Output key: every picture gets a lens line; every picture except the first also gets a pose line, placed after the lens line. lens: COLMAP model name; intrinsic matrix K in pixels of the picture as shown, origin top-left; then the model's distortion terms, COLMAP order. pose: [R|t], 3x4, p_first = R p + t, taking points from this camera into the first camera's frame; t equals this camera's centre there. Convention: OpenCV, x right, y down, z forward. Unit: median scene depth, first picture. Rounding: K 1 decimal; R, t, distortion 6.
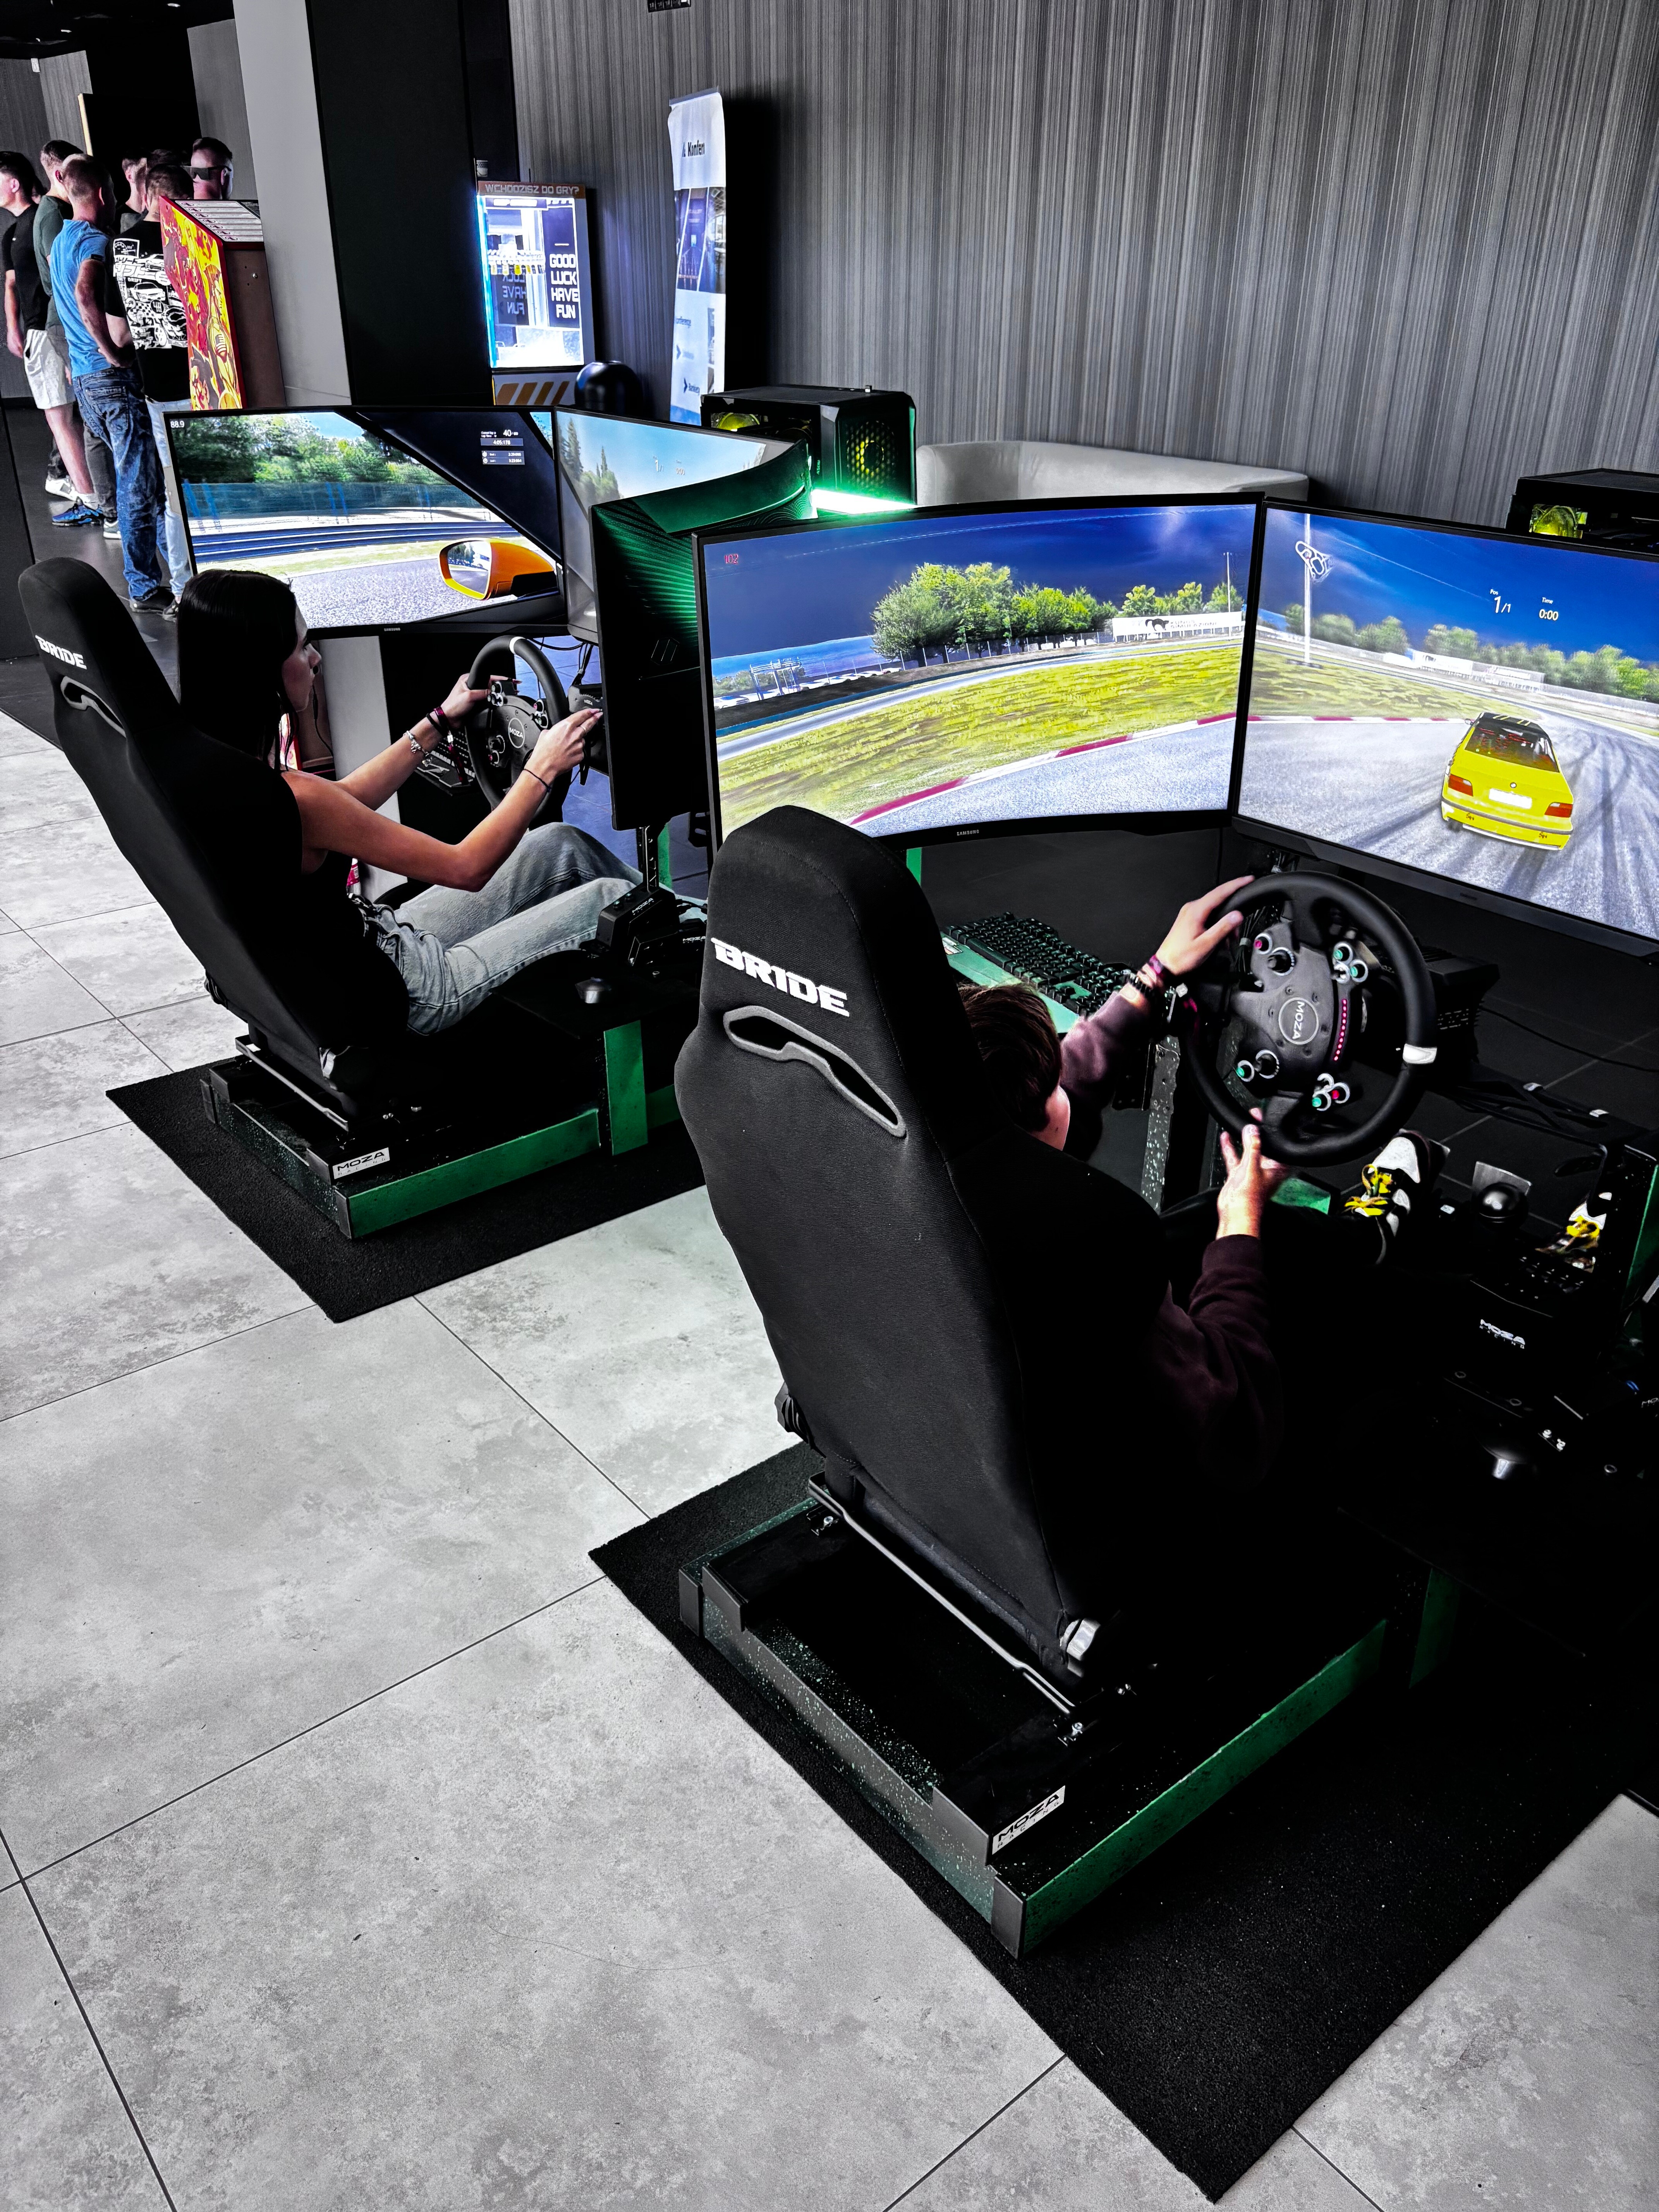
lens RADIAL K [[1681.0, 0, 829.5], [0, 1681.0, 1106.0], [0, 0, 1]] dist [0.004795, 0.000823]
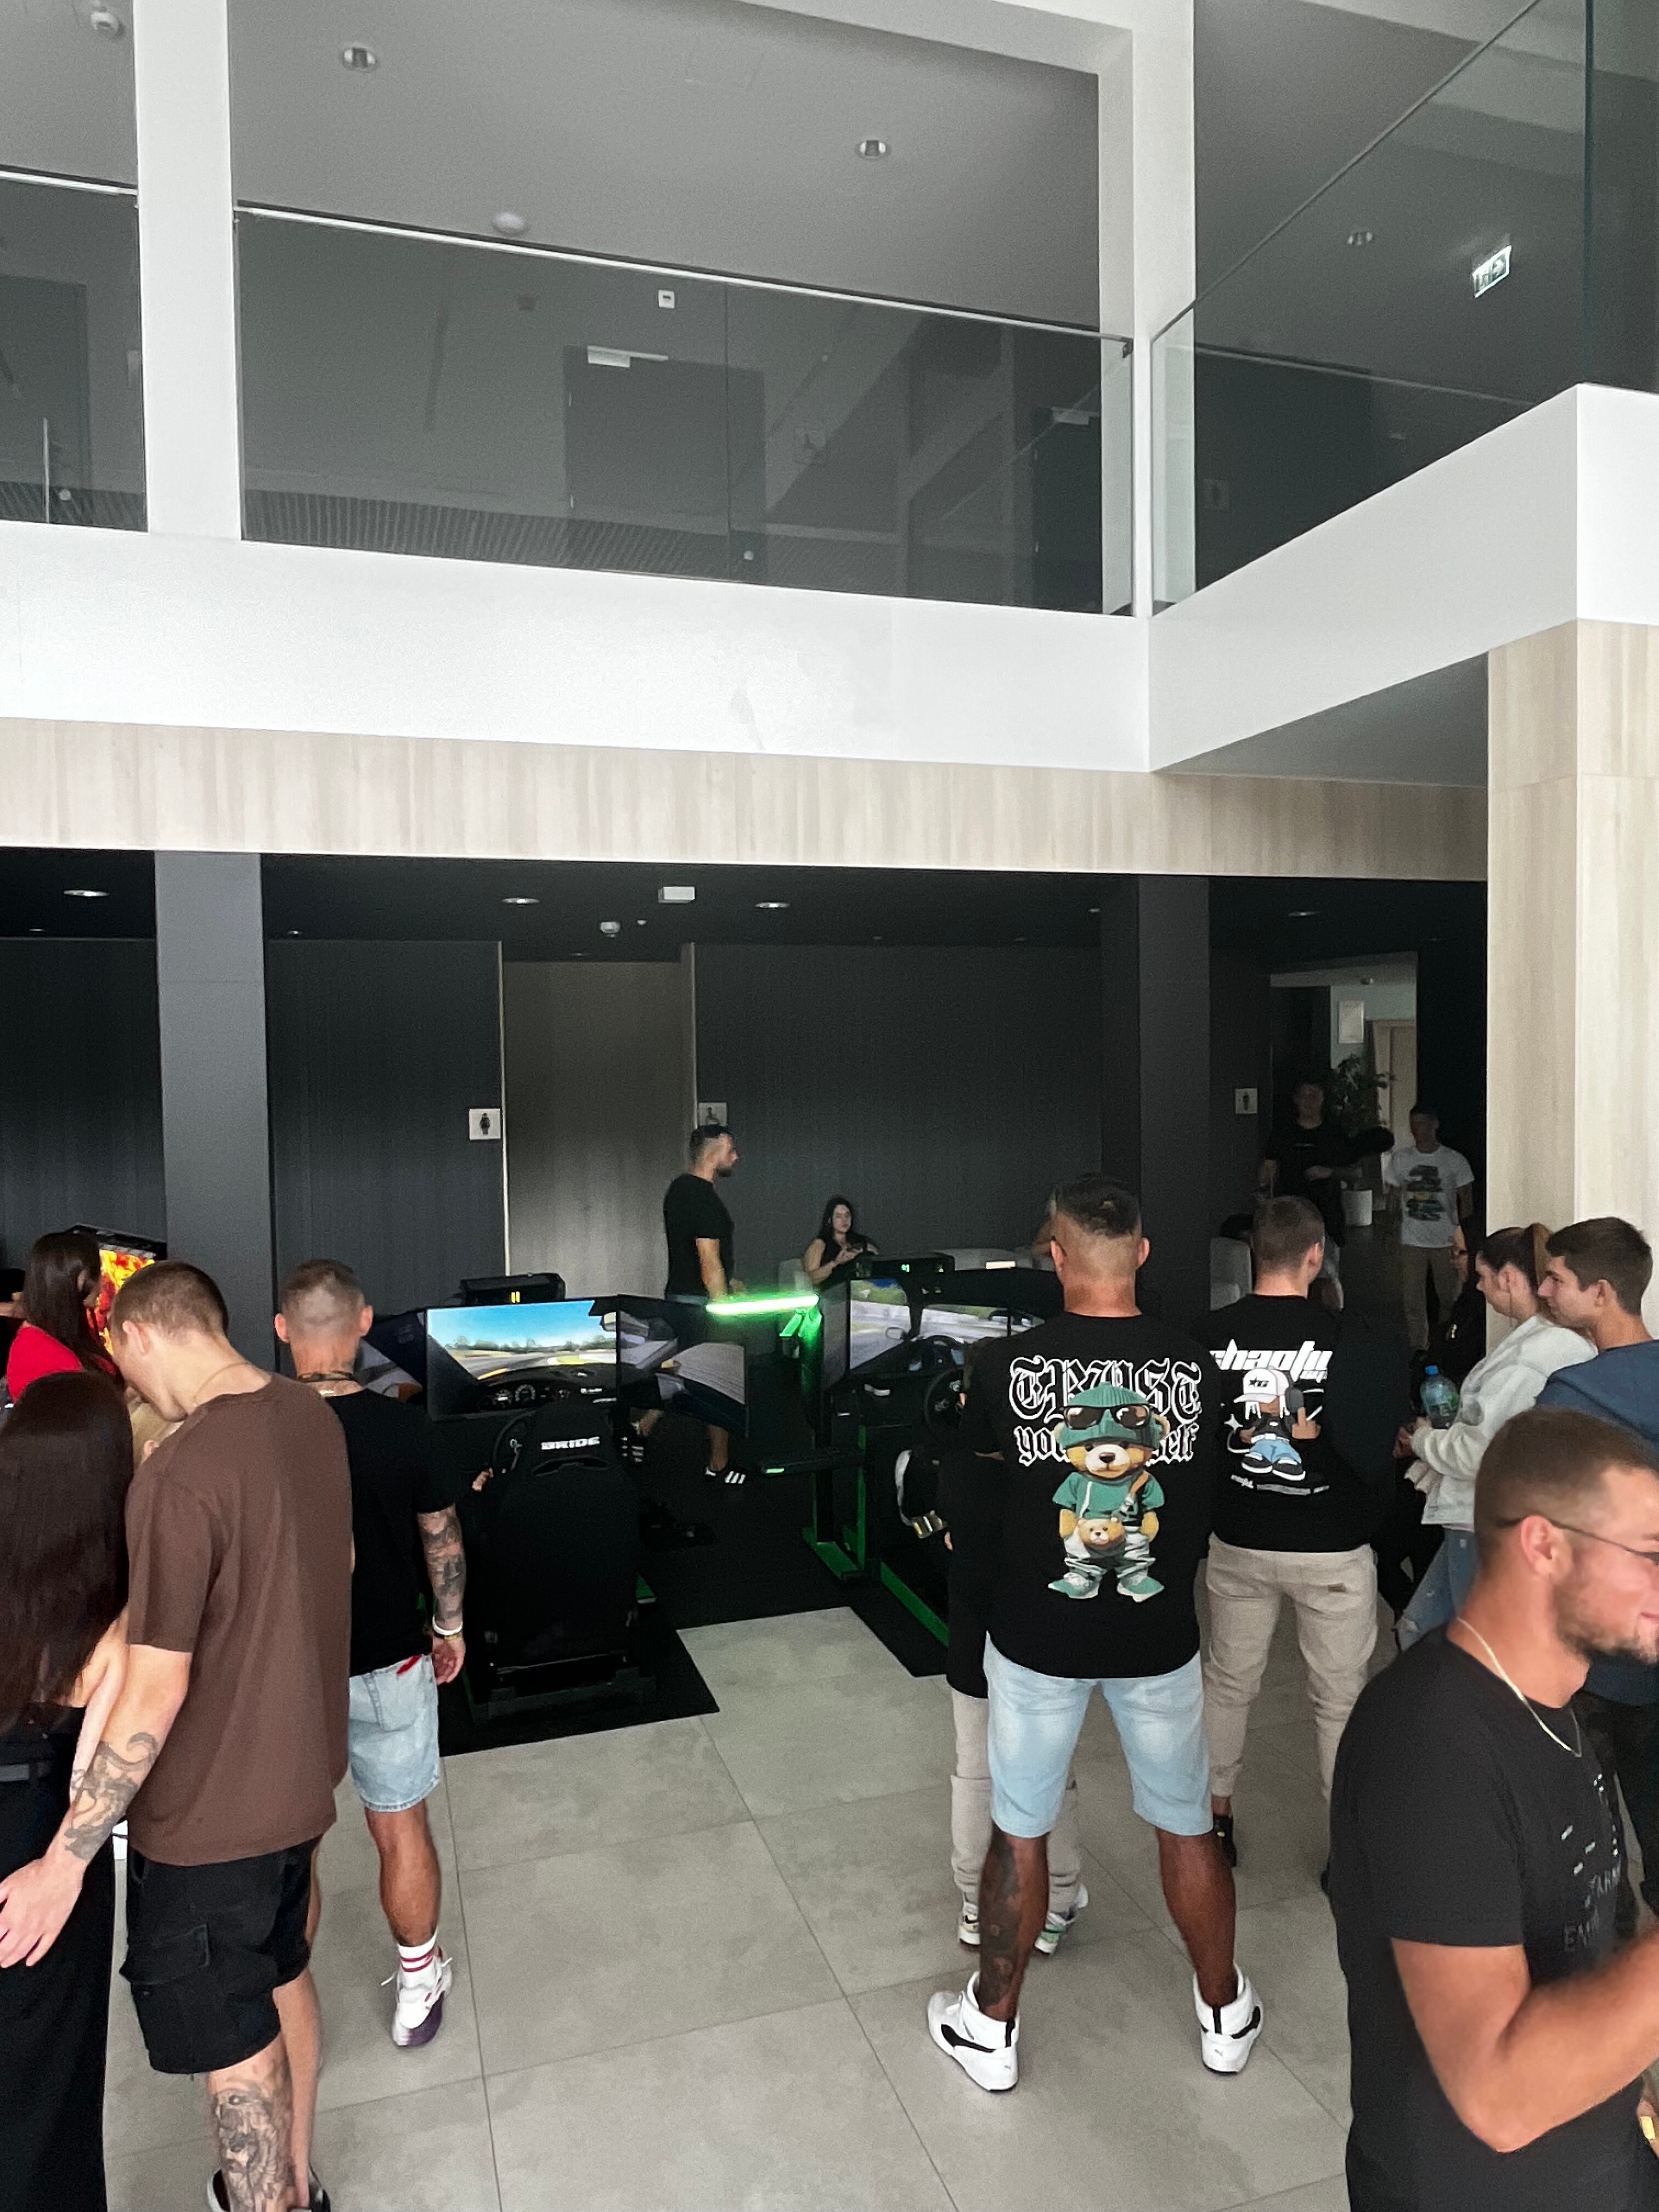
lens RADIAL K [[1452.7, 0, 829.5], [0, 1452.7, 1106.0], [0, 0, 1]] dist [-0.000061, 0.000059]
pose [[0.363845, -0.044772, 0.930383, -1.841553], [0.436078, 0.890807, -0.127669, -0.248481], [-0.823075, 0.452172, 0.343640, -0.084187]]
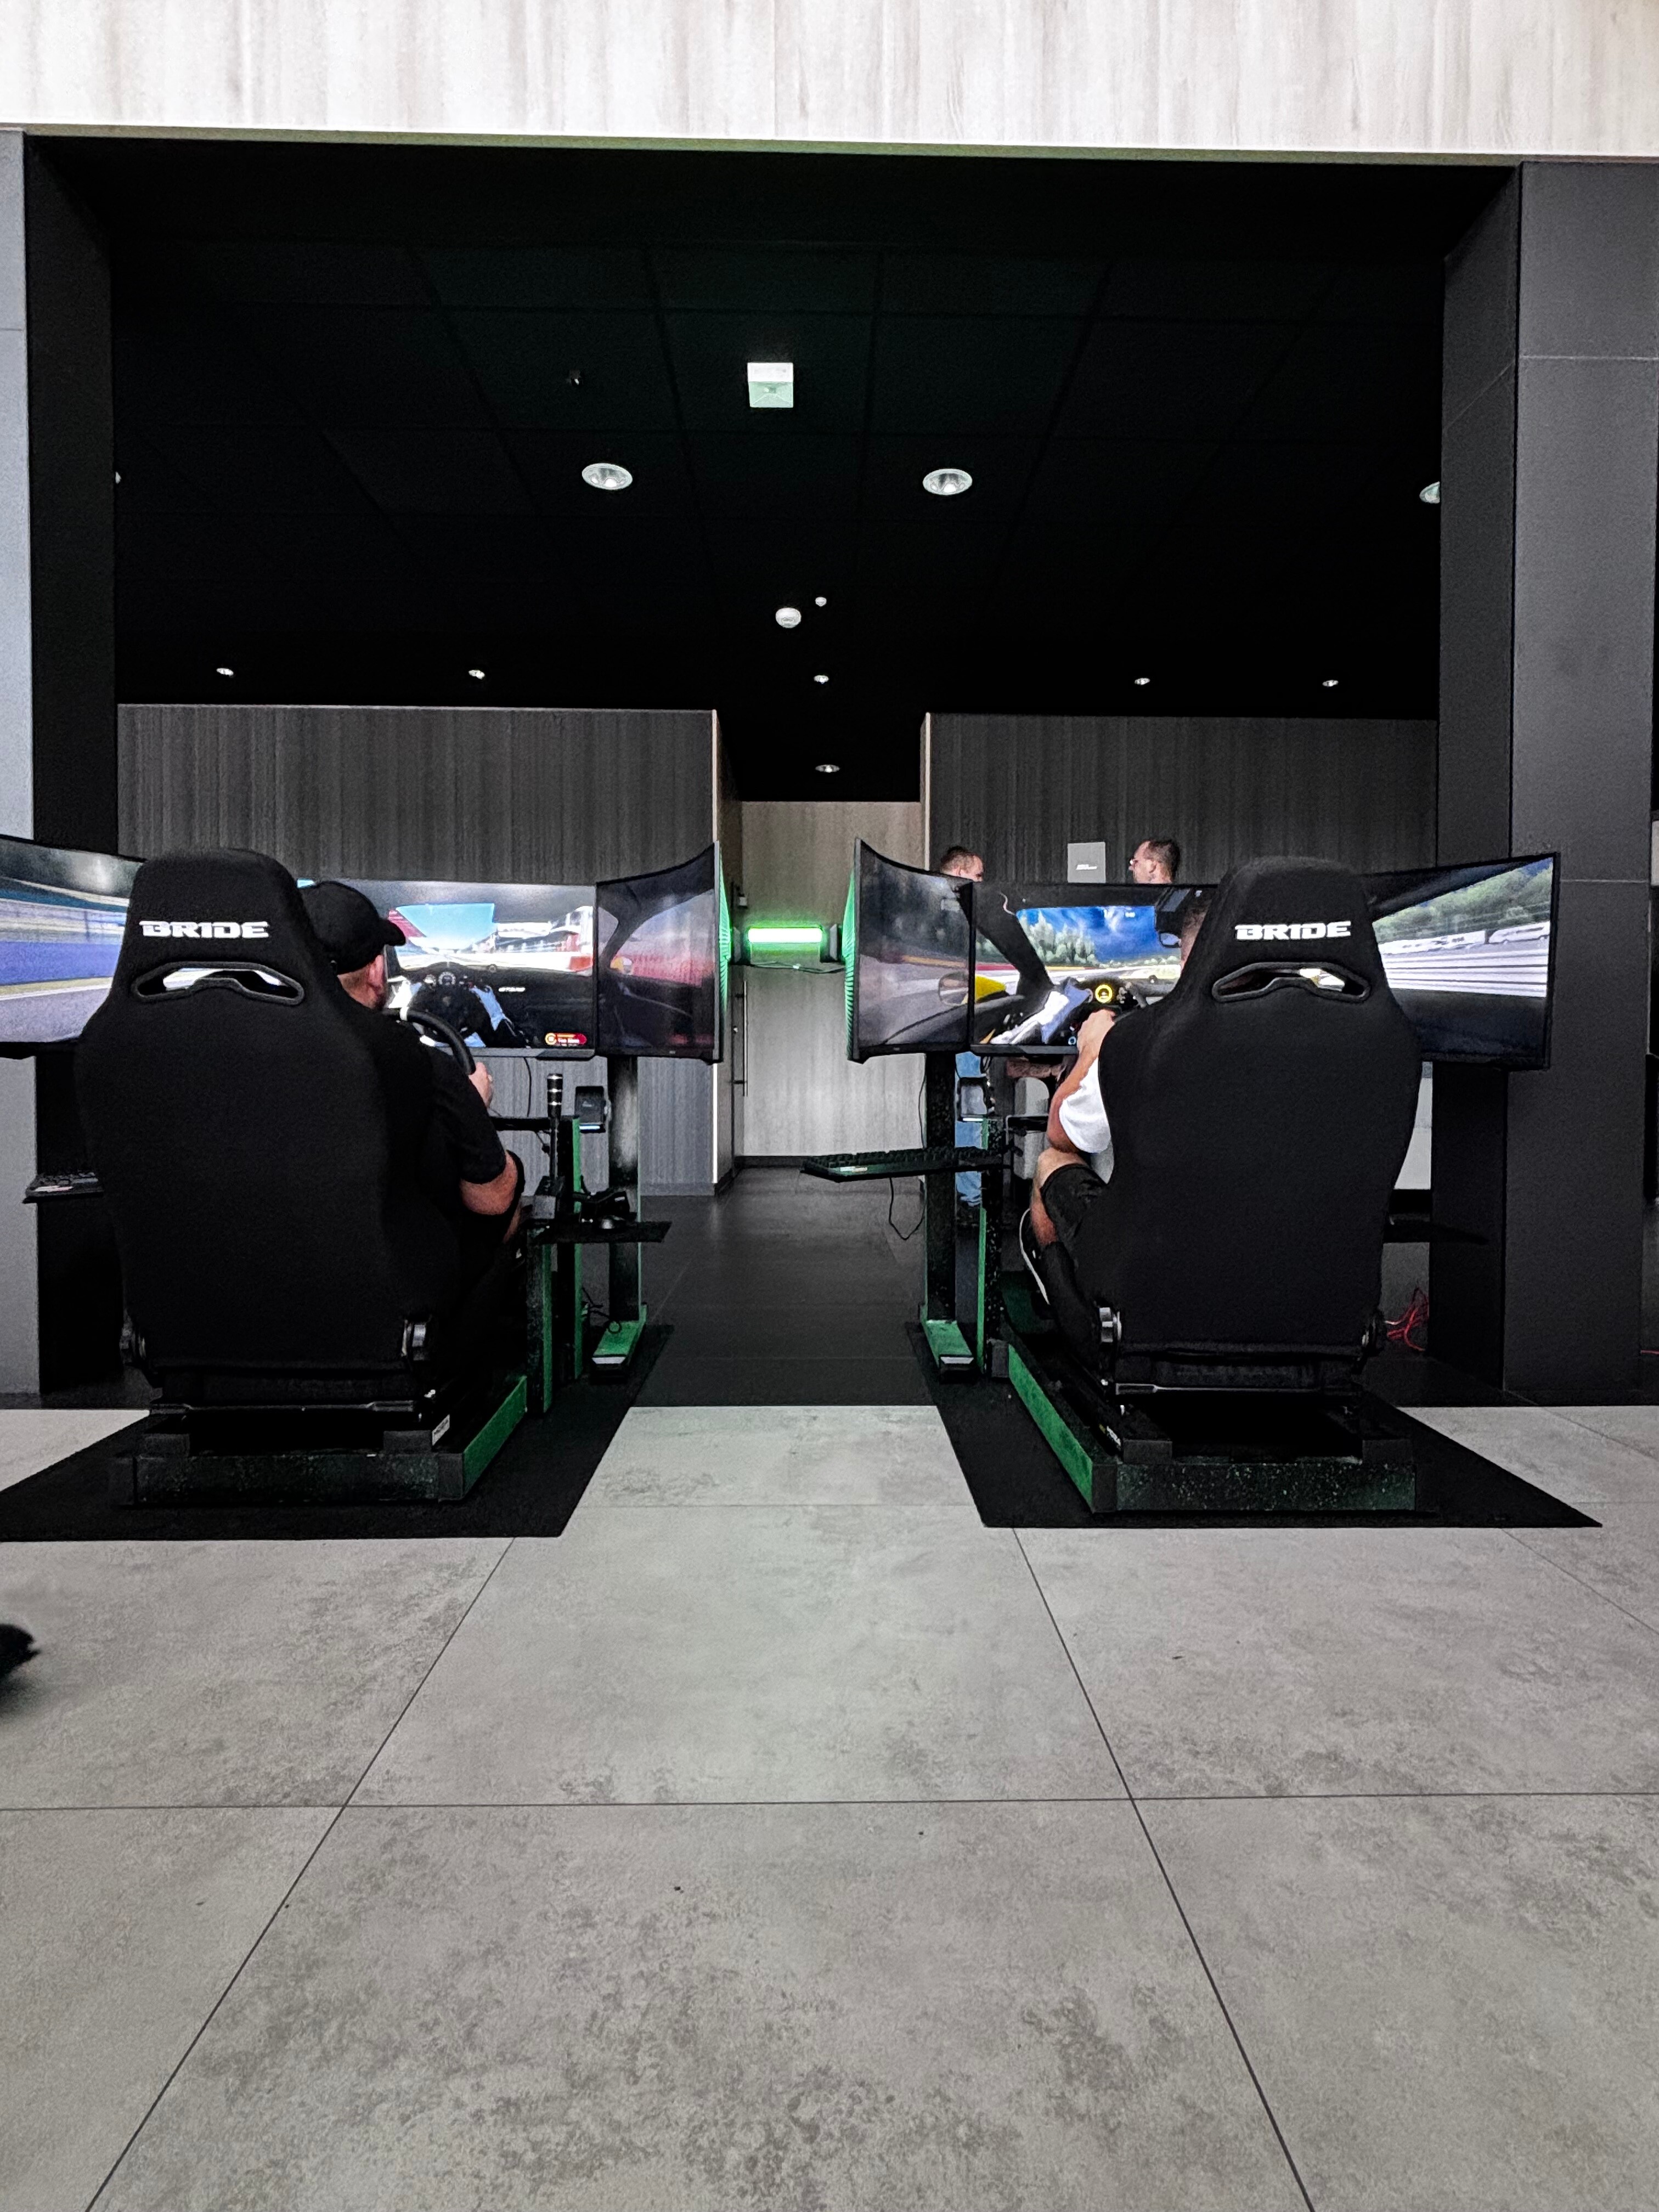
lens RADIAL K [[1159.2, 0, 829.5], [0, 1159.2, 1106.0], [0, 0, 1]] dist [-0.002308, -0.000408]
pose [[0.615200, -0.027718, 0.787883, -0.715483], [0.361415, 0.898095, -0.250608, 0.124647], [-0.700648, 0.438927, 0.562526, 0.354147]]
